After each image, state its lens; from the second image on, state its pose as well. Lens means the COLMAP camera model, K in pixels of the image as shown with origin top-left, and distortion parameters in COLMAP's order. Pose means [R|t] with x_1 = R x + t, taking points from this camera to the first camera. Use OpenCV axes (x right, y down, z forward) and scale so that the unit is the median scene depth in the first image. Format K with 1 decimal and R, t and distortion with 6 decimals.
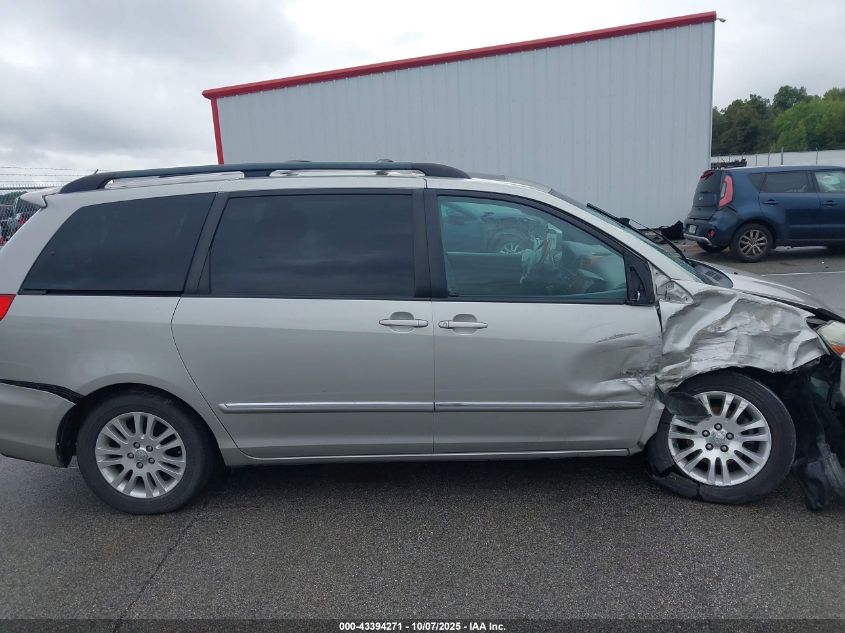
lens RADIAL K [[684.8, 0, 420.3], [0, 684.8, 316.4], [0, 0, 1]] dist [-0.003021, -0.009182]
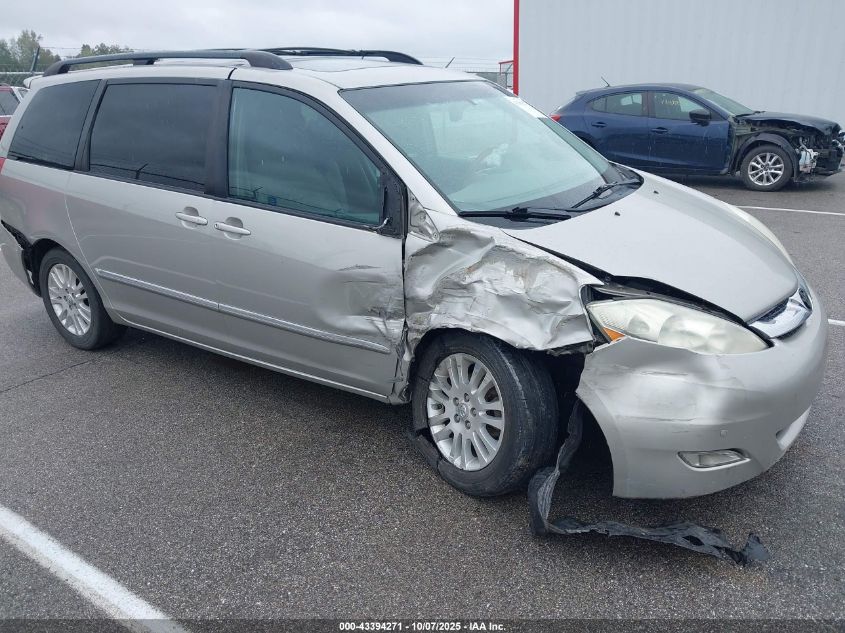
lens RADIAL K [[684.8, 0, 419.4], [0, 684.8, 319.7], [0, 0, 1]] dist [-0.003021, -0.009182]
pose [[0.855177, 0.201445, -0.477590, 0.775778], [-0.120473, 0.973405, 0.194857, -0.083700], [0.504141, -0.109100, 0.856702, 0.287253]]
